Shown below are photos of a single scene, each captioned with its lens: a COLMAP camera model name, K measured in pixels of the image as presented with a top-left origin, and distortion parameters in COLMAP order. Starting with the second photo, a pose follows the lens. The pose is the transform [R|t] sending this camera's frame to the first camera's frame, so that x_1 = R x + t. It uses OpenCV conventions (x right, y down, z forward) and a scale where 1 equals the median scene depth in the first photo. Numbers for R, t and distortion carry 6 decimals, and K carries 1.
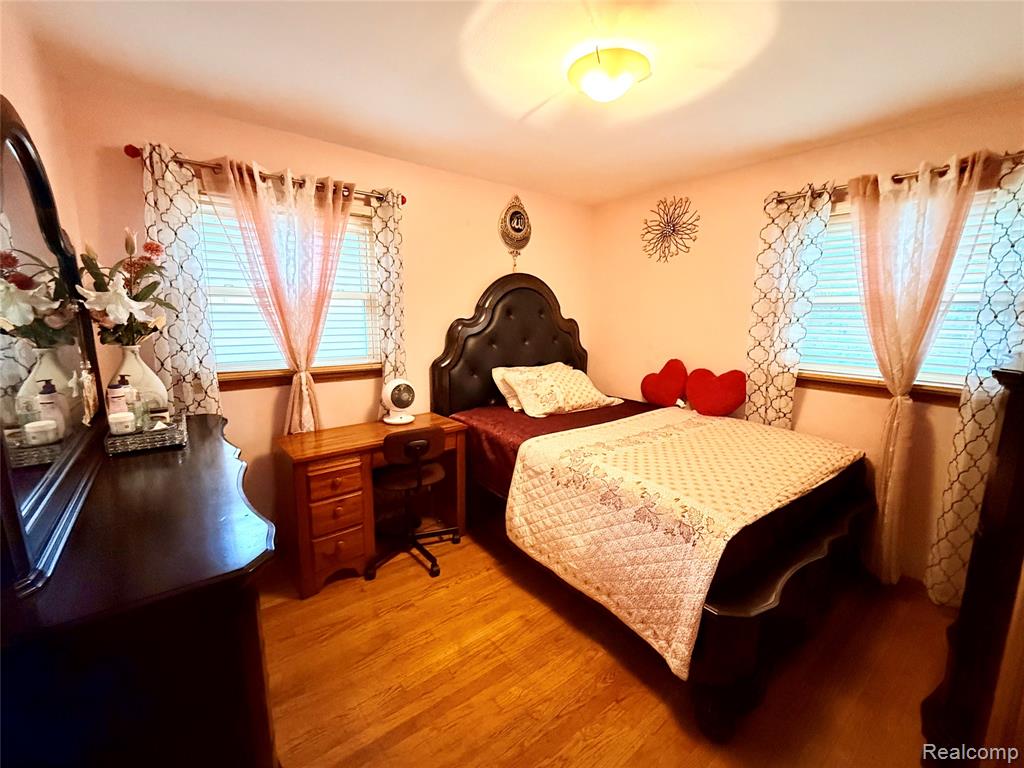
lens RADIAL K [[423.6, 0, 514.6], [0, 423.6, 380.7], [0, 0, 1]] dist [-0.001012, -0.000337]
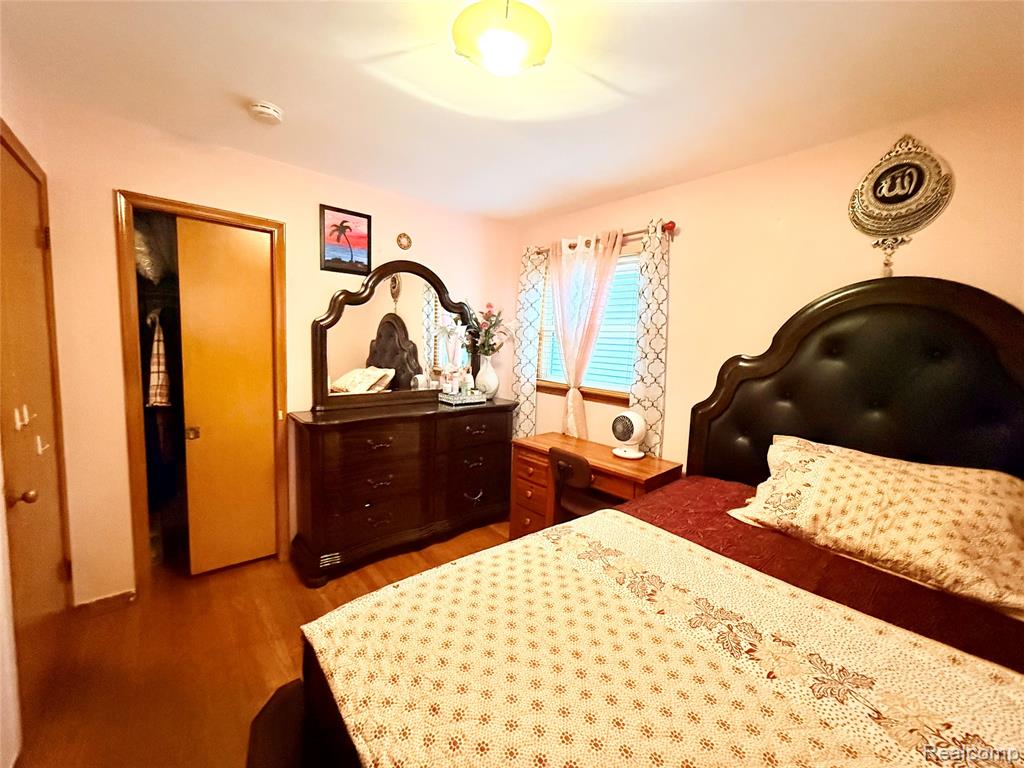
lens RADIAL K [[407.6, 0, 515.5], [0, 407.6, 384.7], [0, 0, 1]] dist [-0.000021, -0.000593]
pose [[0.049377, 0.096589, -0.994099, 0.572741], [-0.198256, 0.976455, 0.085027, -0.081845], [0.978906, 0.192888, 0.067364, 0.595443]]
